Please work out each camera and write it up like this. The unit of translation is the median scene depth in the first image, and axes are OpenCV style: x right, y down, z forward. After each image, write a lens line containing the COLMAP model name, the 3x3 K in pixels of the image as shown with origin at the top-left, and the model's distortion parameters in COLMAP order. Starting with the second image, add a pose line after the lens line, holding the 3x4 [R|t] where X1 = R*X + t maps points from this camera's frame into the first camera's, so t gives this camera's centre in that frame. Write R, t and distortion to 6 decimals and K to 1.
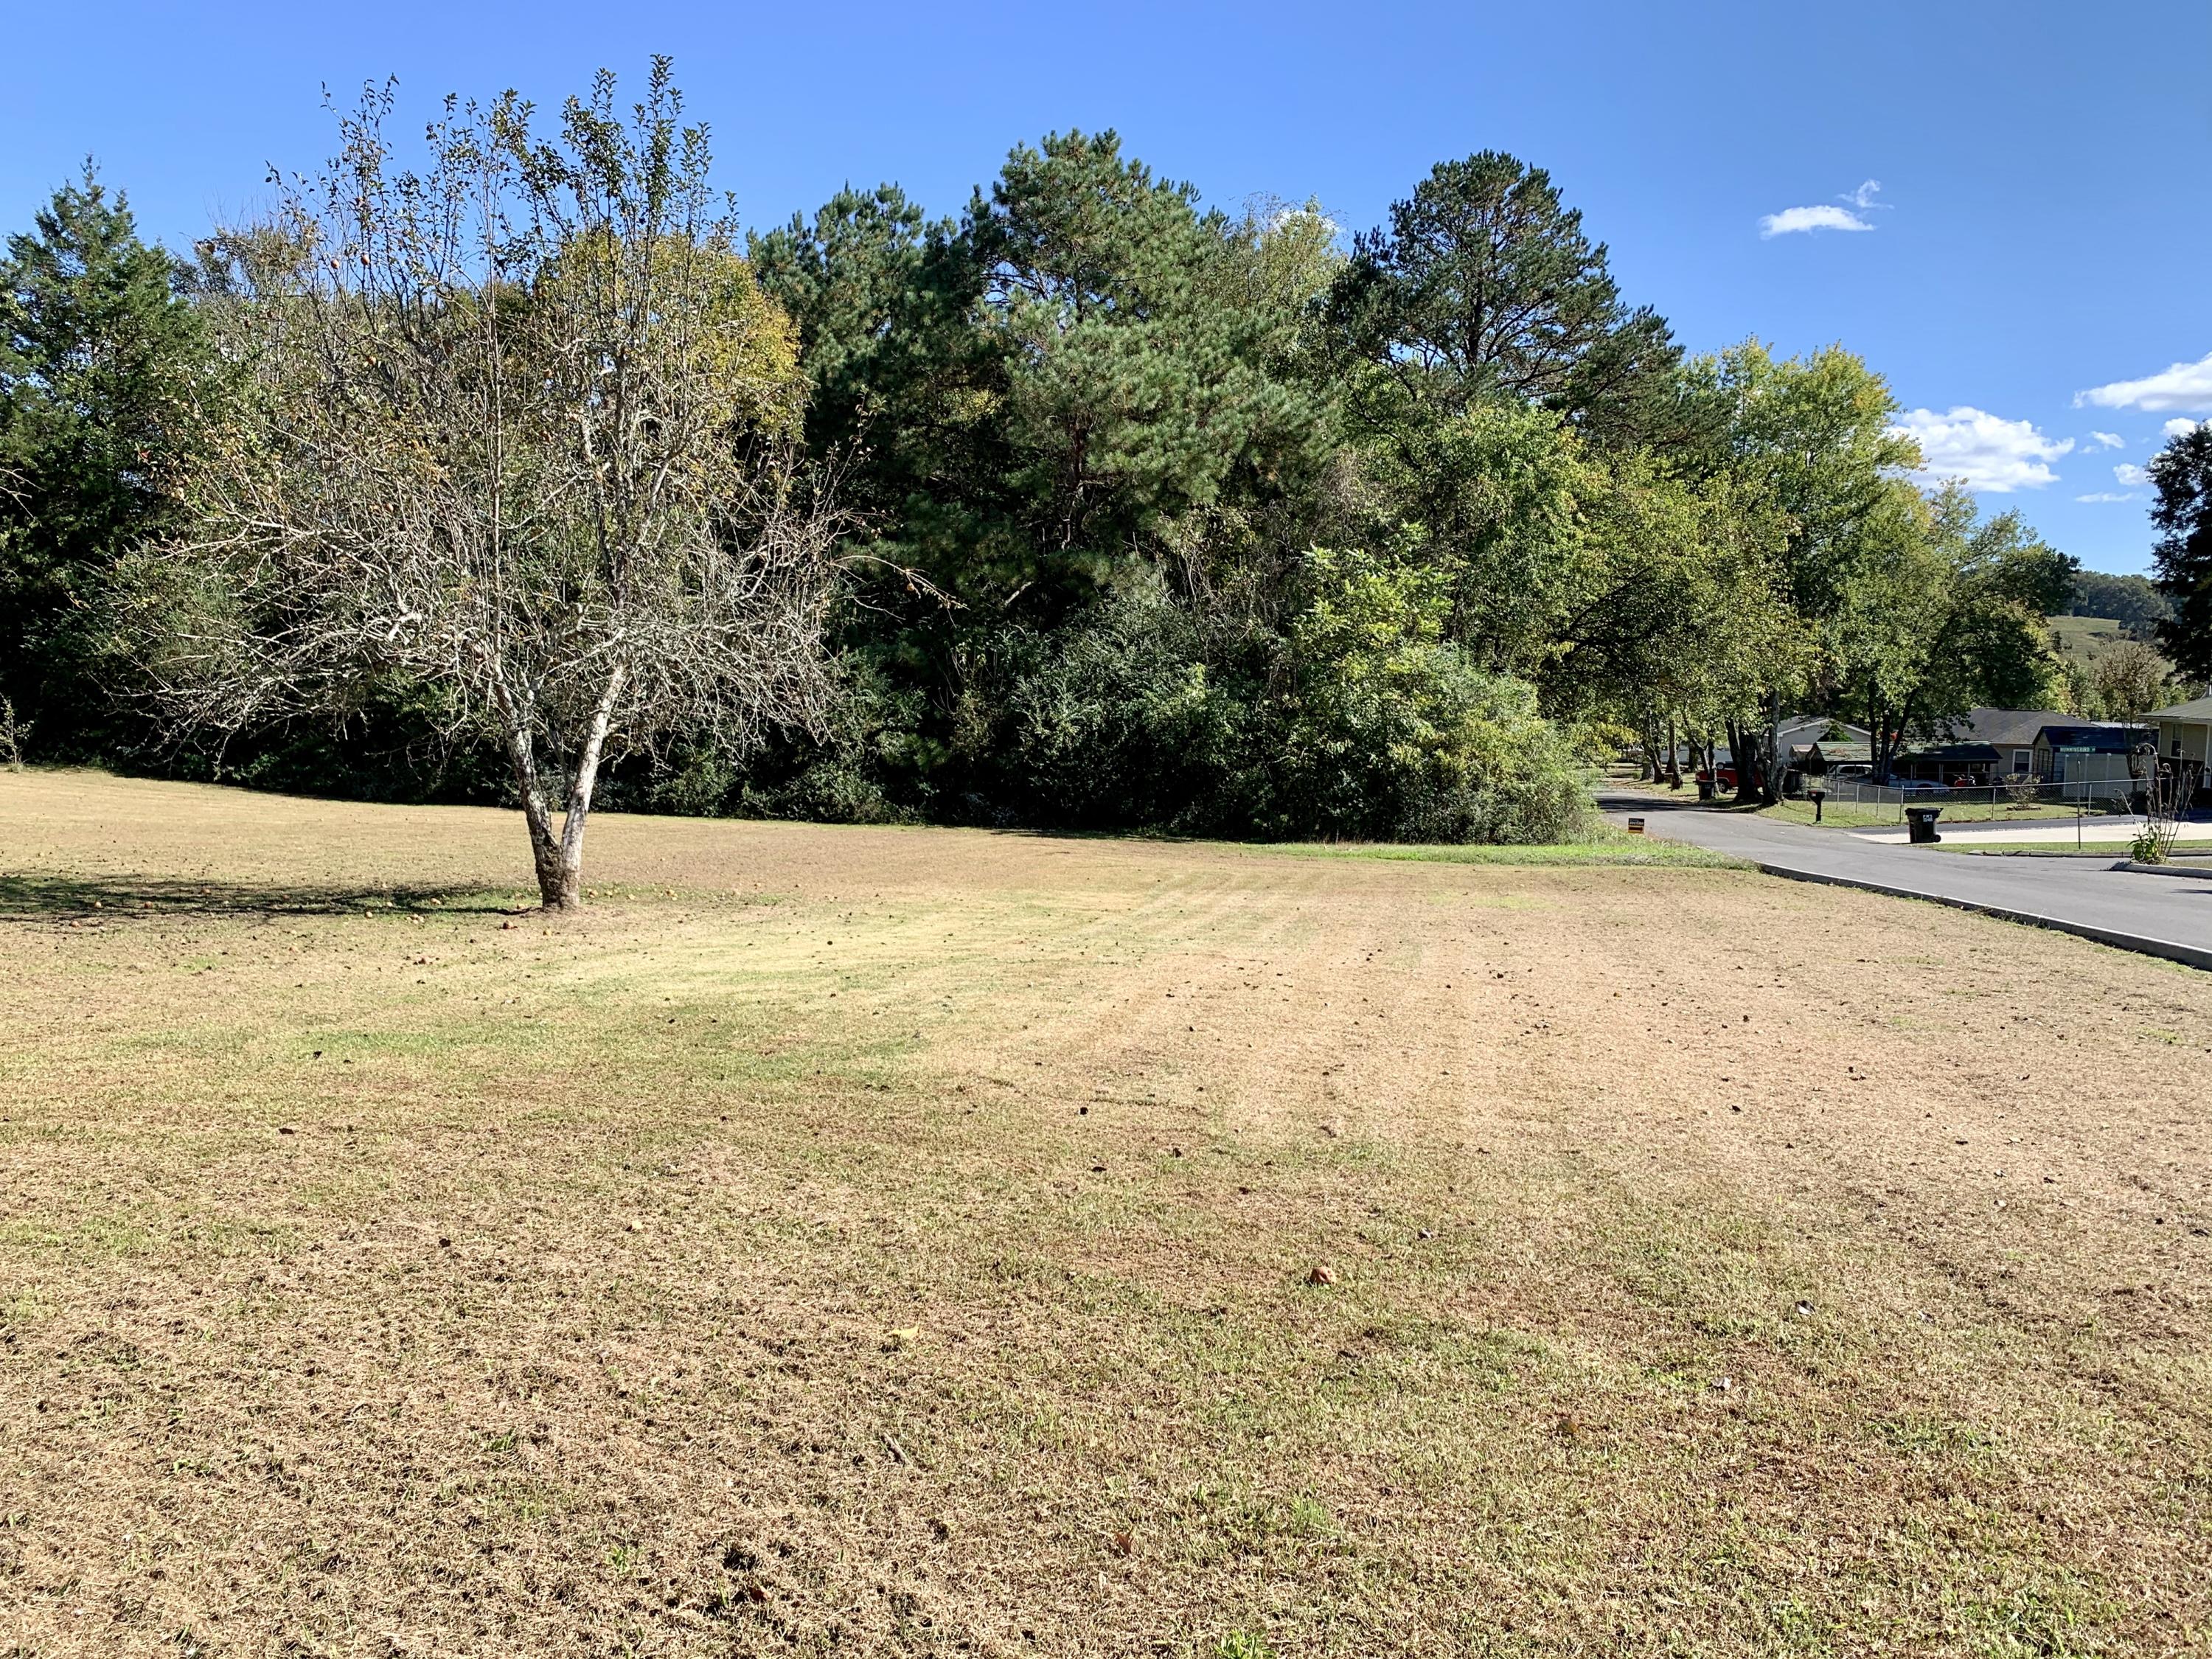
lens RADIAL K [[1676.8, 0, 1099.2], [0, 1676.8, 836.2], [0, 0, 1]] dist [0.021783, -0.027685]
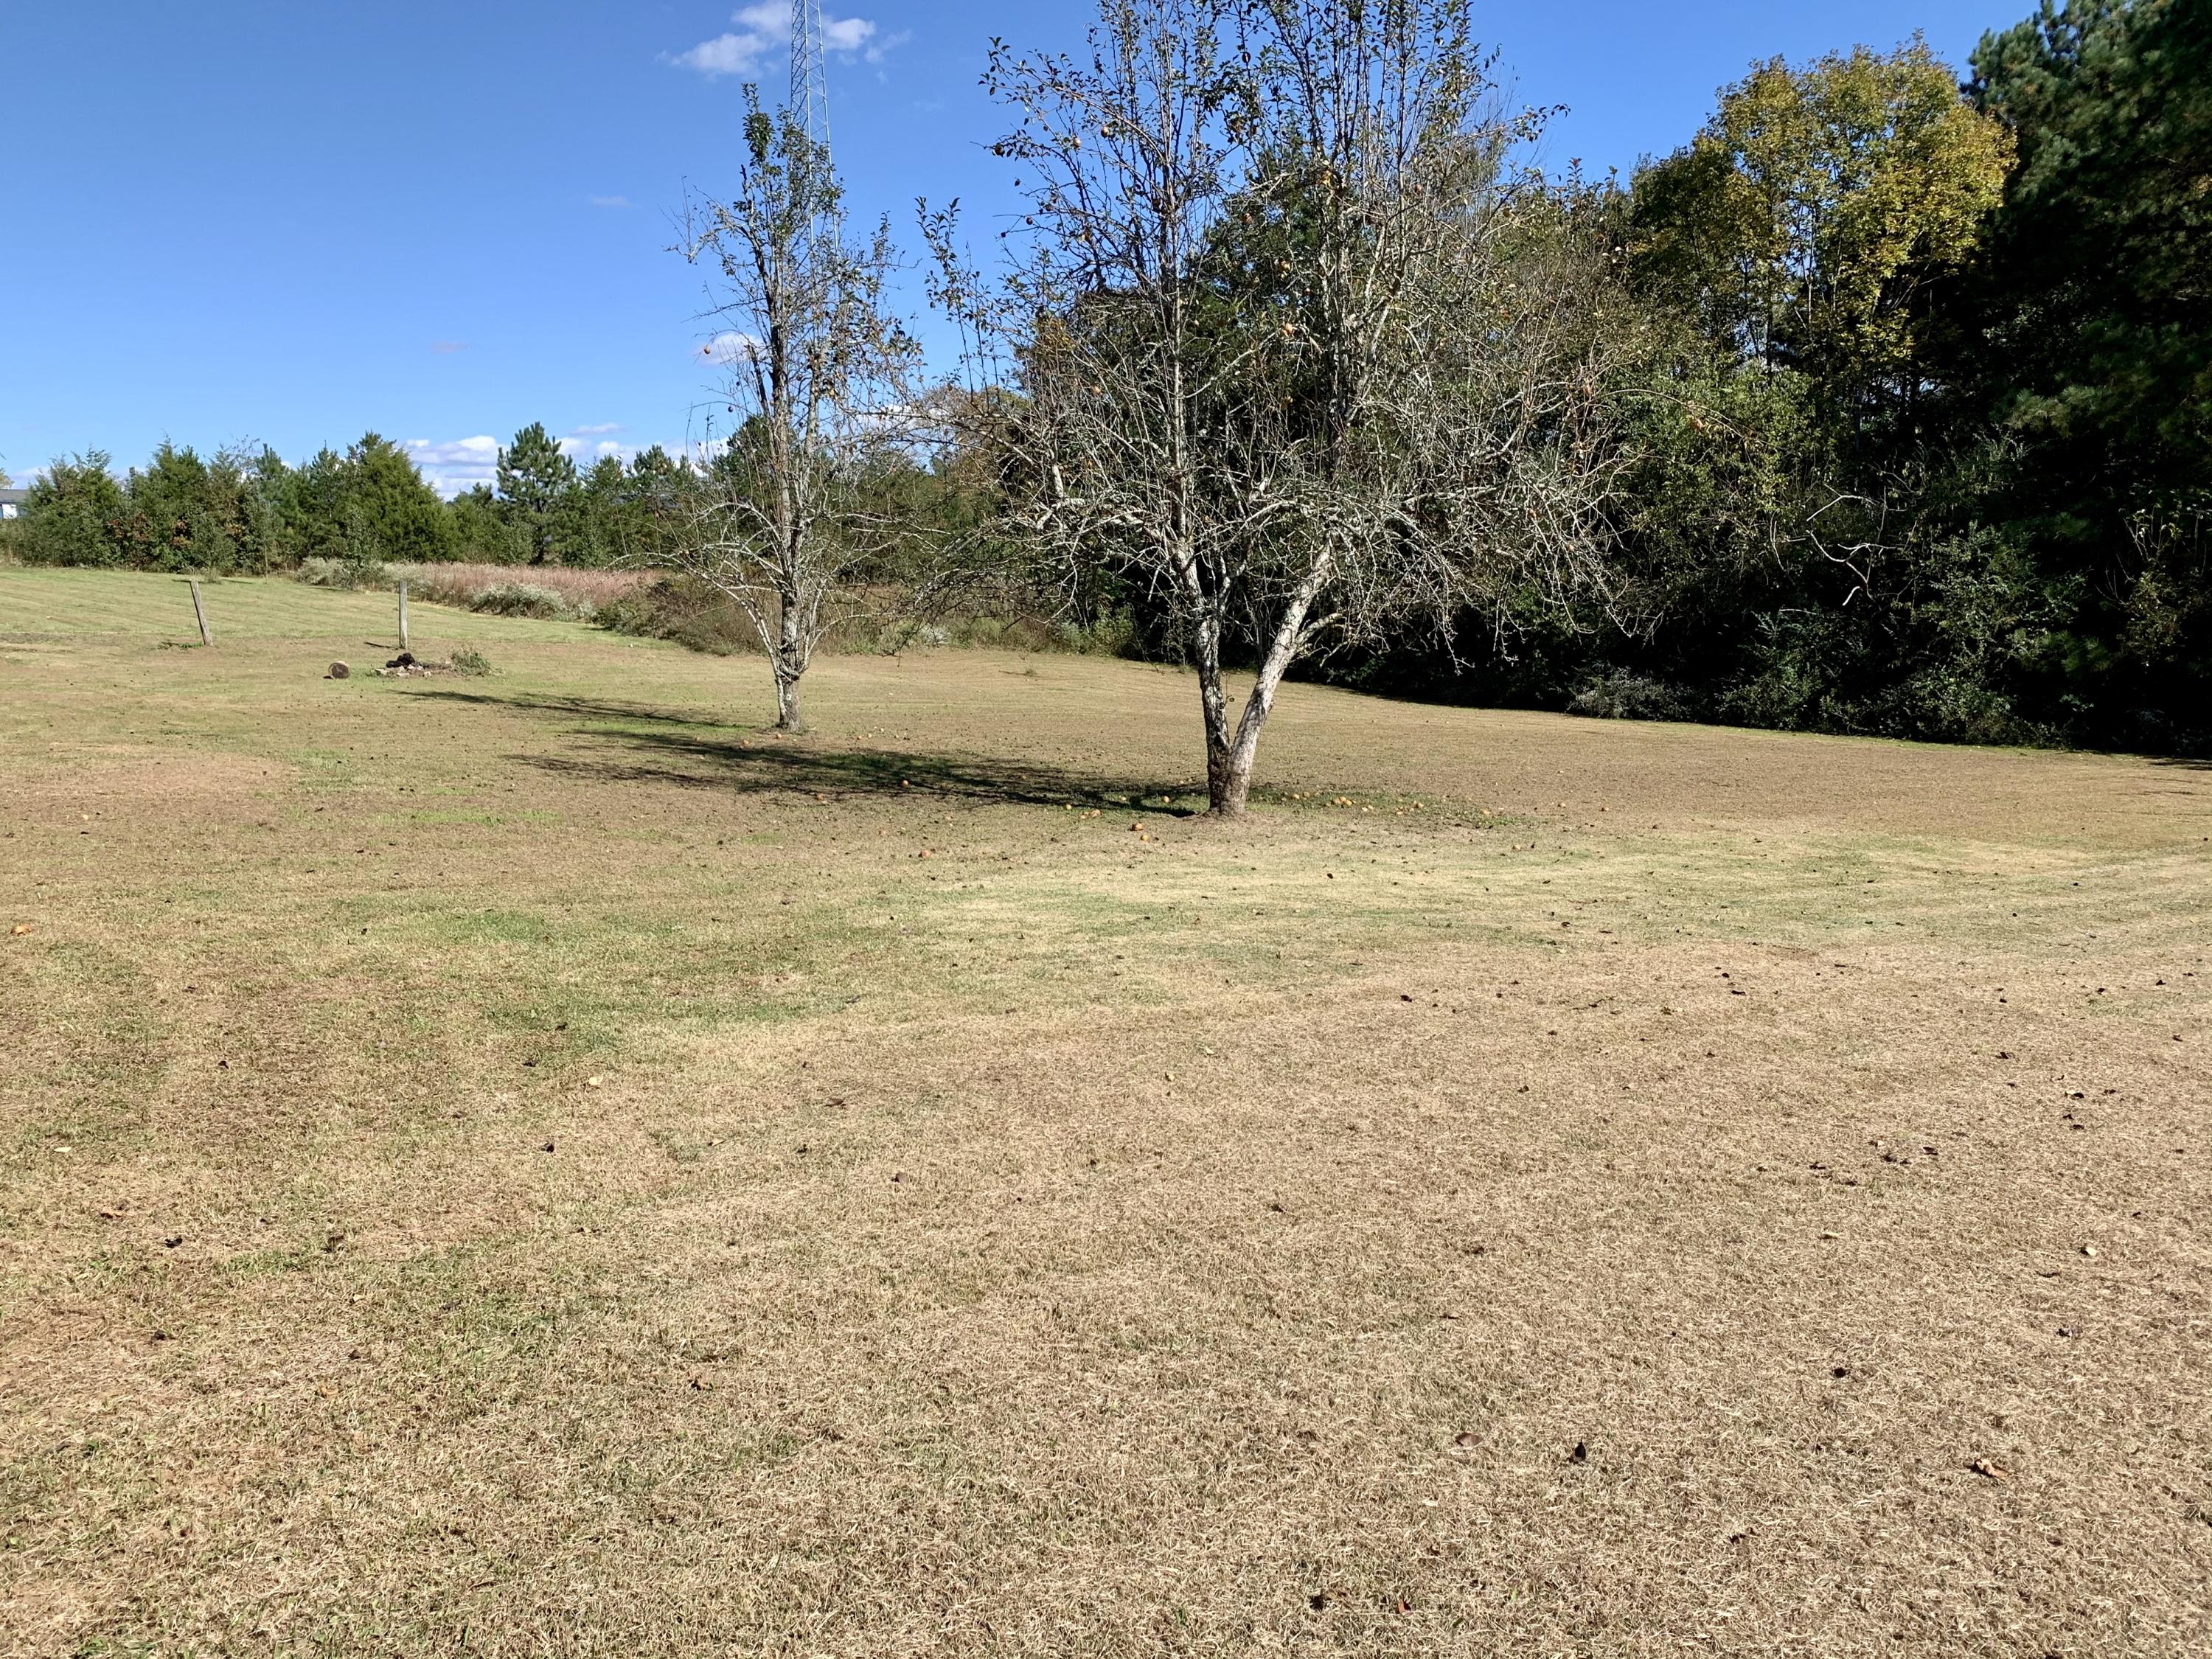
lens RADIAL K [[1676.8, 0, 1106.4], [0, 1676.8, 818.9], [0, 0, 1]] dist [0.021783, -0.027685]
pose [[0.724656, 0.065849, -0.685957, 0.112947], [-0.037186, 0.997710, 0.056493, -0.001573], [0.688106, -0.015430, 0.725446, 0.126035]]
